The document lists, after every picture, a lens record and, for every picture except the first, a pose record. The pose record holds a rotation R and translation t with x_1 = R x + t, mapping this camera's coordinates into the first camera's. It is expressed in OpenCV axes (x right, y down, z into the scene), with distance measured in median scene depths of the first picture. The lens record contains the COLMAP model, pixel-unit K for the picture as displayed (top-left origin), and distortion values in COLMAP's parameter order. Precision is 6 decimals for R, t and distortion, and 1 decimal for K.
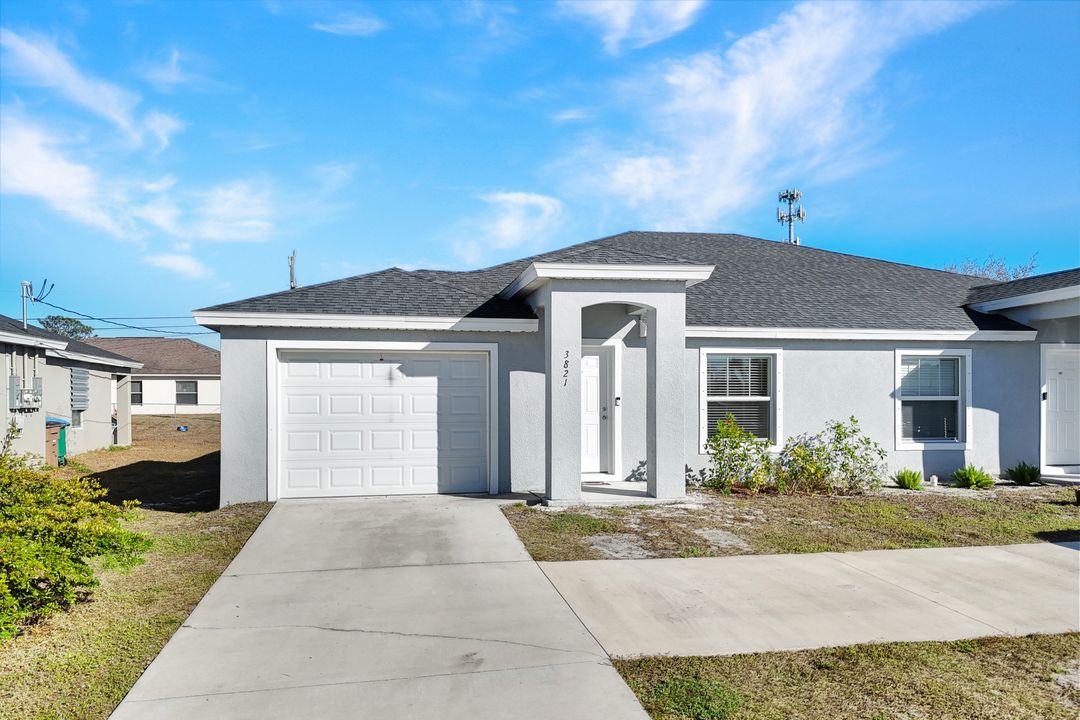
lens RADIAL K [[818.3, 0, 541.2], [0, 818.3, 378.2], [0, 0, 1]] dist [0.042785, -0.009281]
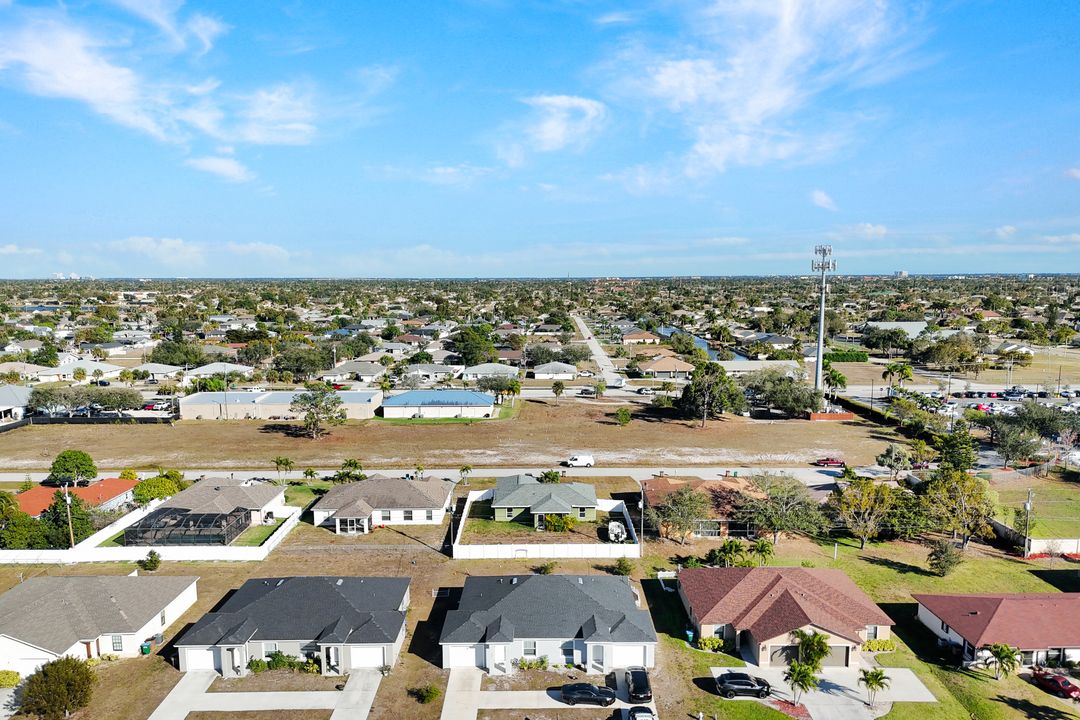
lens RADIAL K [[816.3, 0, 540.0], [0, 816.3, 360.0], [0, 0, 1]] dist [0.091625, -0.112943]
pose [[0.985205, 0.011649, -0.170984, 1.275786], [0.006519, 0.994418, 0.105311, -2.571768], [0.171257, -0.104867, 0.979630, -4.363037]]
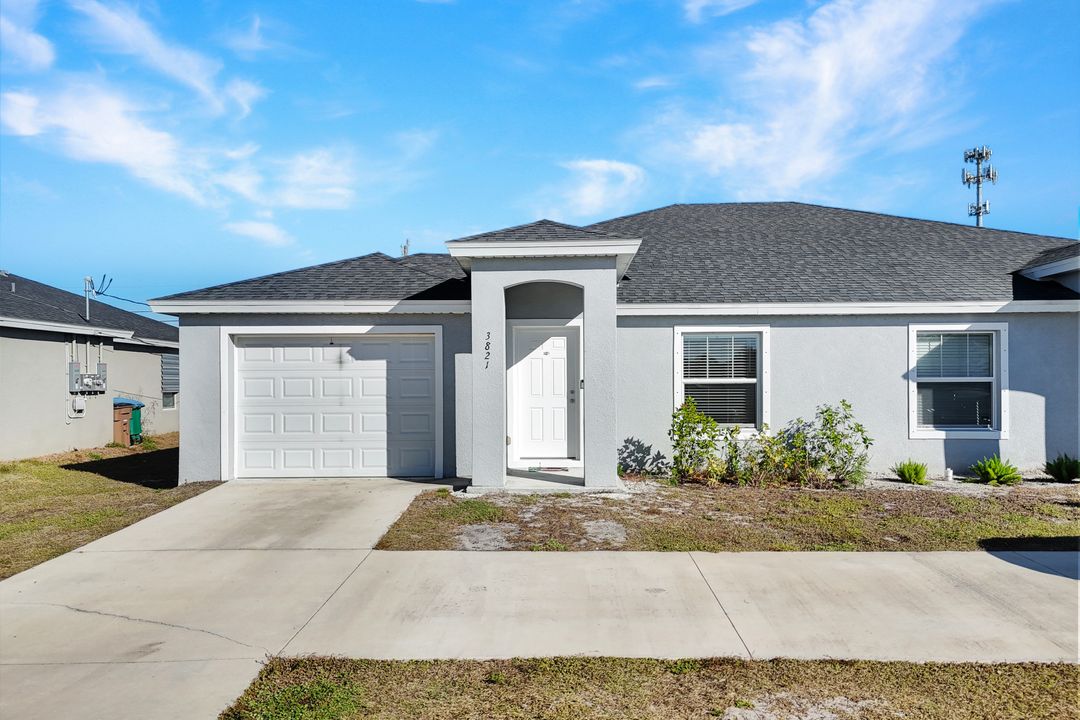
lens RADIAL K [[816.3, 0, 540.0], [0, 816.3, 360.0], [0, 0, 1]] dist [0.091625, -0.112943]
pose [[0.976719, -0.008314, -0.214361, 0.248337], [0.008367, 0.999965, -0.000662, 0.000507], [0.214359, -0.001147, 0.976754, 0.055061]]
